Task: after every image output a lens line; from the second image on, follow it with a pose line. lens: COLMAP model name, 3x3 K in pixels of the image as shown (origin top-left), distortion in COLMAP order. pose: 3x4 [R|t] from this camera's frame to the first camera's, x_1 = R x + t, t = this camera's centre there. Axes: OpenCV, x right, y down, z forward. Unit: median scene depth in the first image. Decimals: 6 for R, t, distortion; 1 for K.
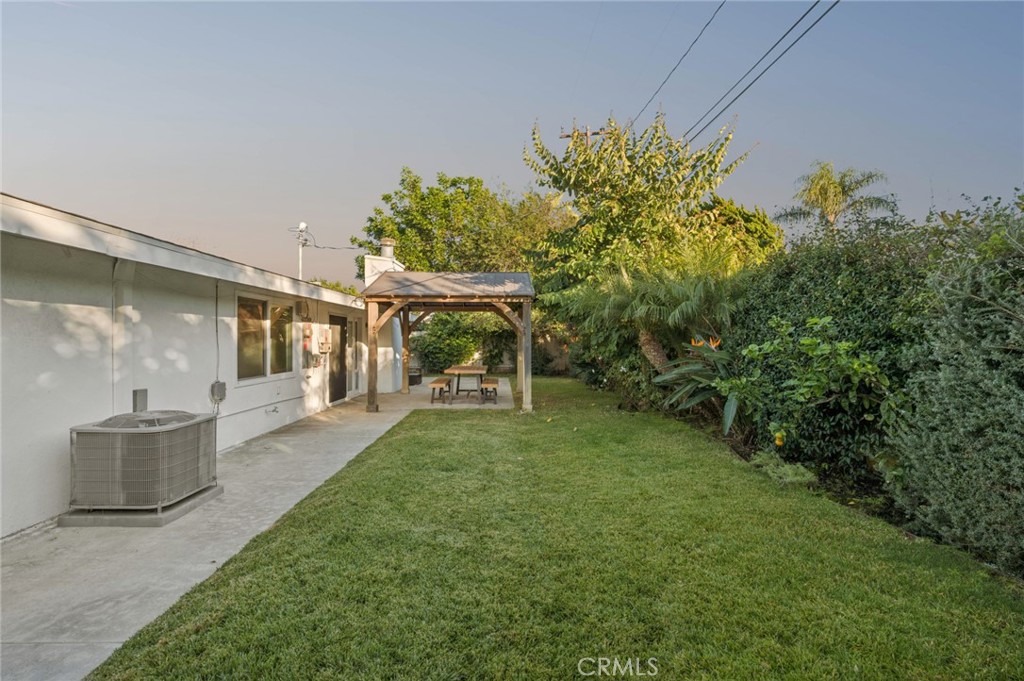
lens RADIAL K [[474.2, 0, 512.6], [0, 474.2, 338.2], [0, 0, 1]] dist [0.002062, 0.000656]
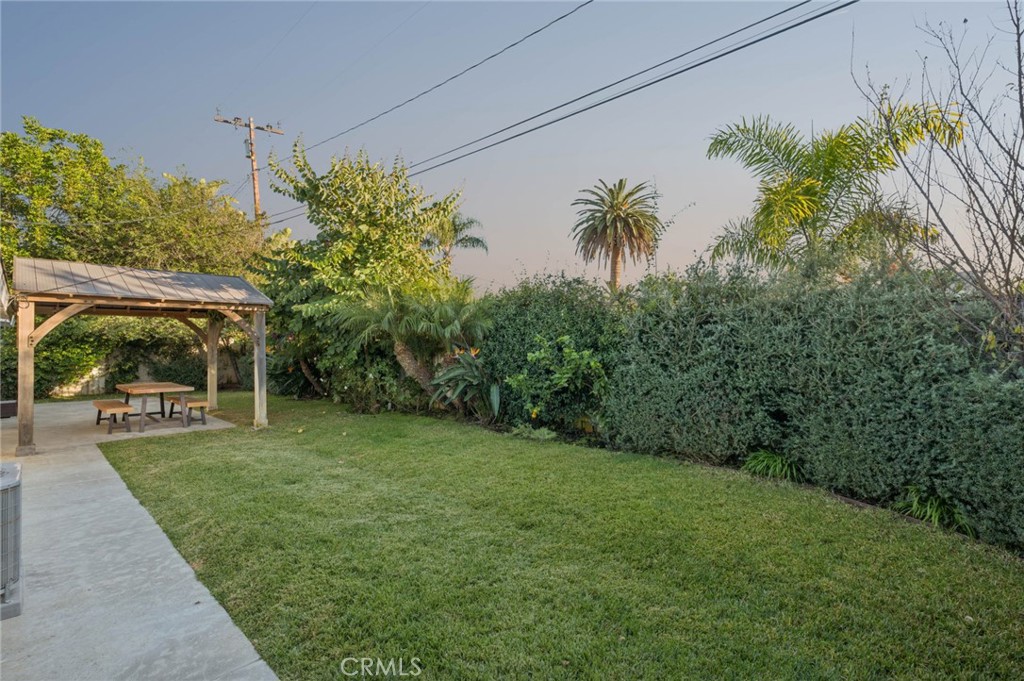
lens RADIAL K [[474.2, 0, 509.0], [0, 474.2, 341.8], [0, 0, 1]] dist [0.002062, 0.000656]
pose [[0.717262, -0.002370, 0.696800, -0.279092], [0.007002, 0.999968, -0.003807, -0.008077], [-0.696769, 0.007609, 0.717256, -0.026010]]
